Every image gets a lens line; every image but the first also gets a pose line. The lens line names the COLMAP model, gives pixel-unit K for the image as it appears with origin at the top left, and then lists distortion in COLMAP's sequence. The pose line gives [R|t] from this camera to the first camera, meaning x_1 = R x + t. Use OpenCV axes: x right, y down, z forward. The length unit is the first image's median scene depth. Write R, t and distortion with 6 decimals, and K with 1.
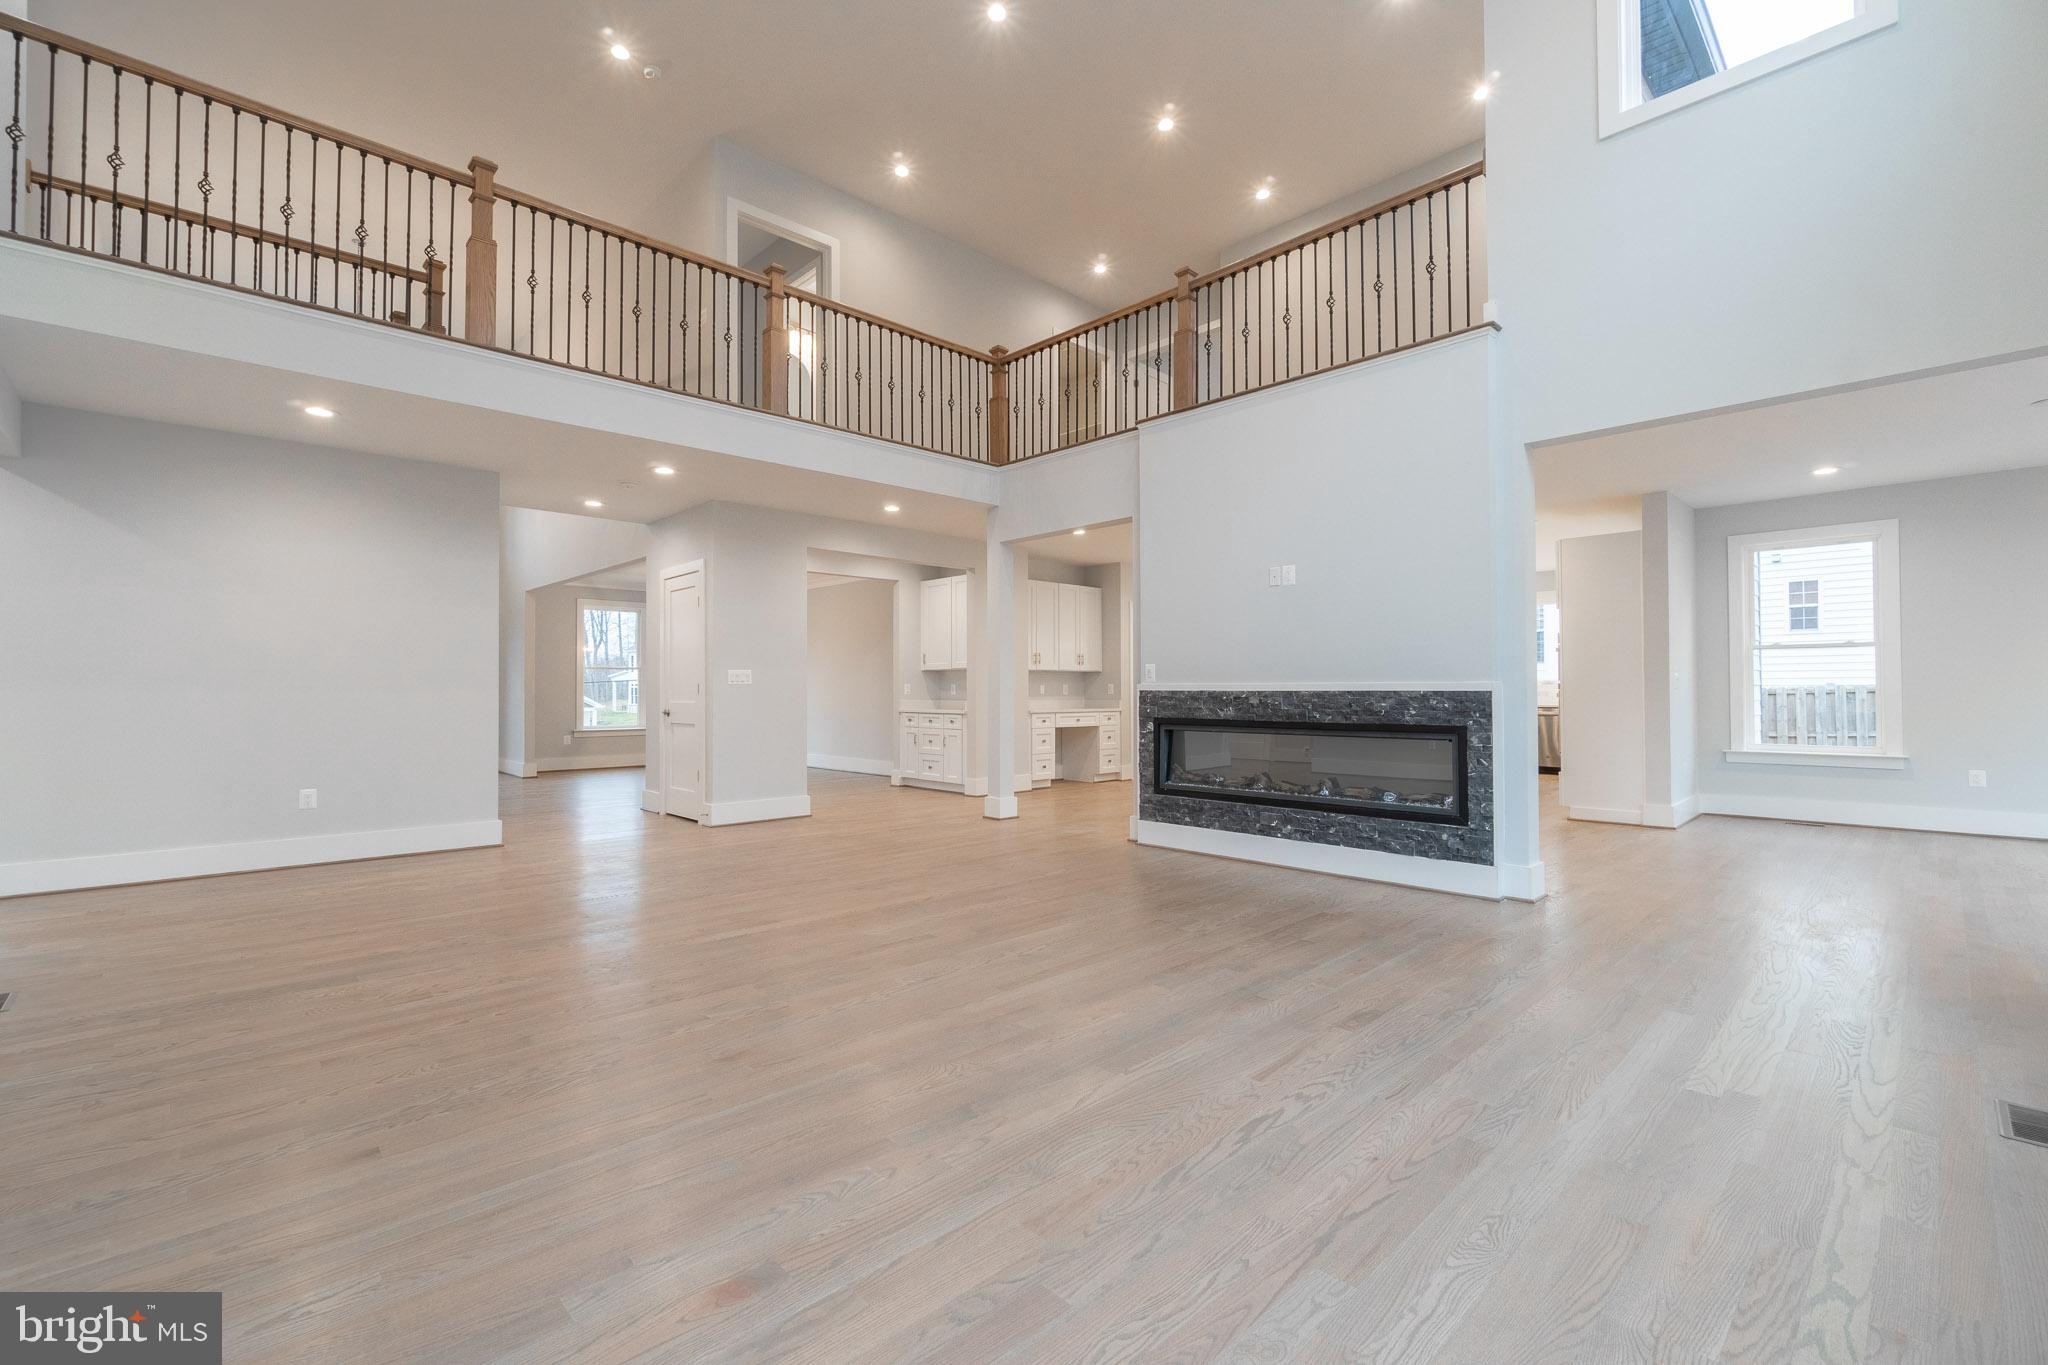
lens RADIAL K [[883.3, 0, 1014.9], [0, 883.3, 676.2], [0, 0, 1]] dist [-0.001849, -0.000141]
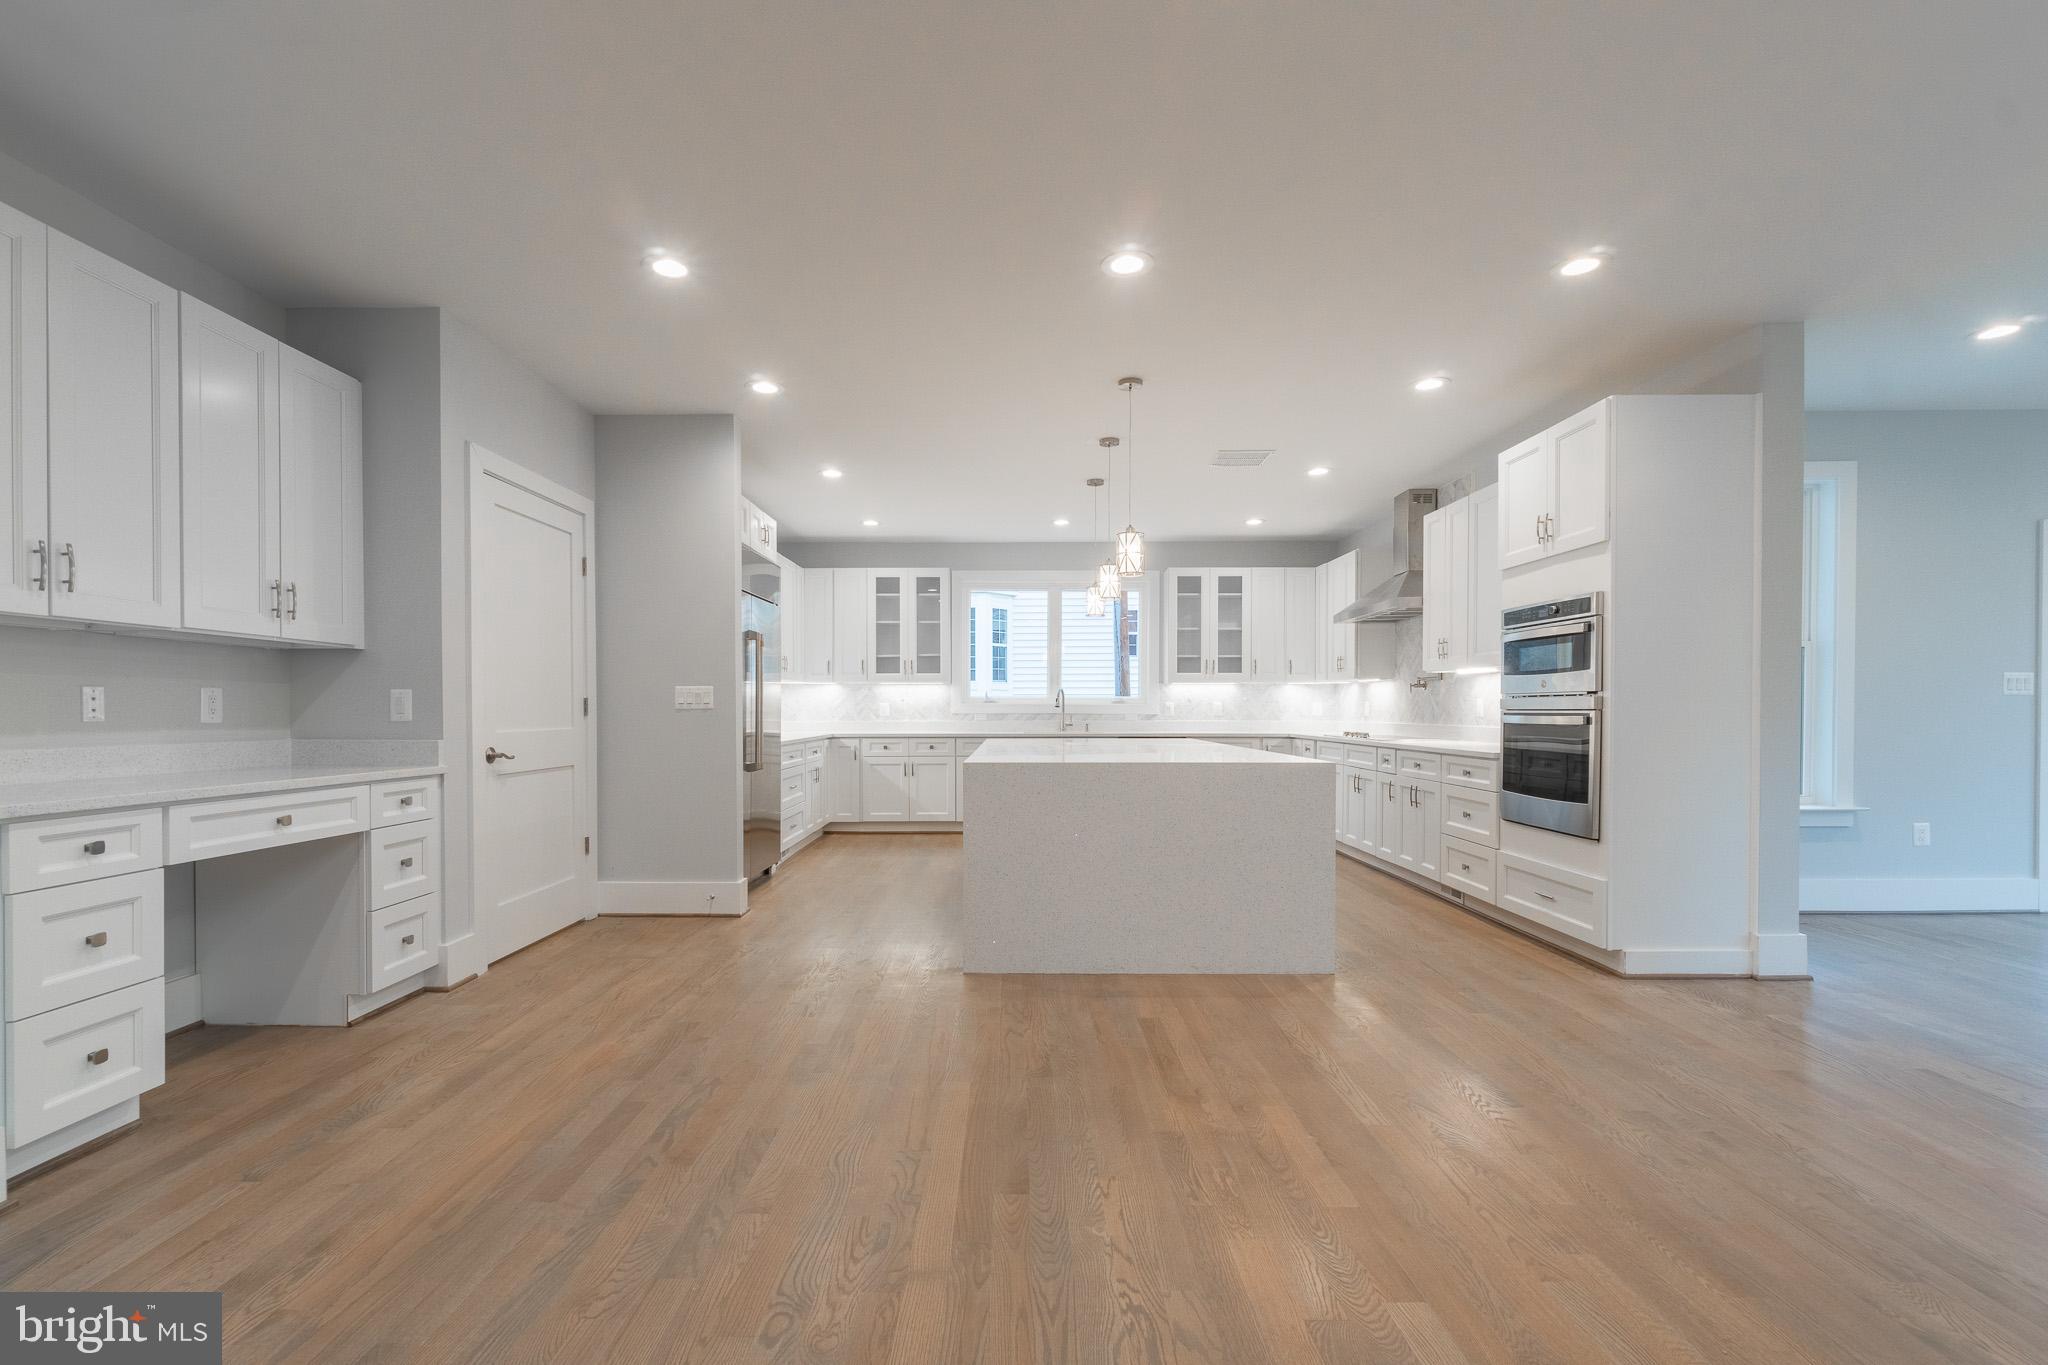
lens RADIAL K [[894.8, 0, 1022.6], [0, 894.8, 722.2], [0, 0, 1]] dist [-0.002984, -0.000357]
pose [[0.681119, -0.004570, 0.732158, 0.026030], [-0.015229, 0.999676, 0.020407, 0.011207], [-0.732014, -0.025049, 0.680829, 0.633900]]
